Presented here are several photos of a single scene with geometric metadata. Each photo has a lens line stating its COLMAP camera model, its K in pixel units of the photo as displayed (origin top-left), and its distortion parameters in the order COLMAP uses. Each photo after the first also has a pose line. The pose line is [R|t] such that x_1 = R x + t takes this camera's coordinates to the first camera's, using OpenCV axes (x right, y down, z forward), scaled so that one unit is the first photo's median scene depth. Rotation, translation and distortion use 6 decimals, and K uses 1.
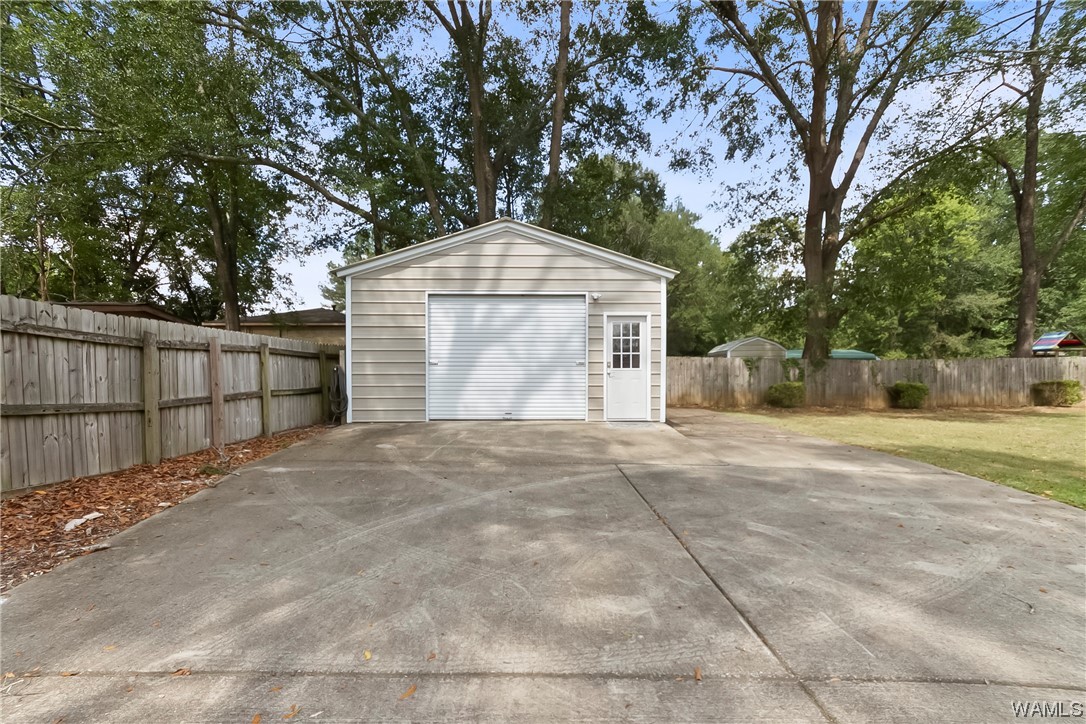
lens RADIAL K [[502.9, 0, 549.0], [0, 502.9, 380.7], [0, 0, 1]] dist [-0.000356, 0.005479]
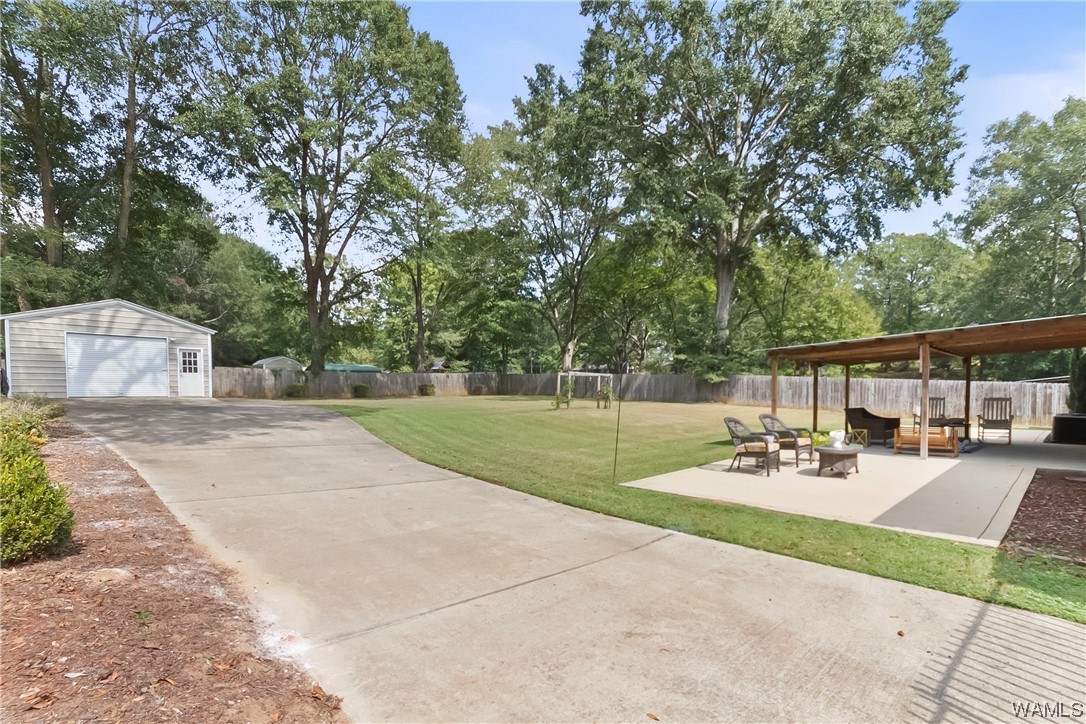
lens RADIAL K [[502.9, 0, 549.0], [0, 502.9, 380.7], [0, 0, 1]] dist [-0.000356, 0.005479]
pose [[0.701518, 0.009077, 0.712594, -0.299709], [0.005817, 0.999813, -0.018462, 0.056966], [-0.712628, 0.017096, 0.701334, -1.597415]]
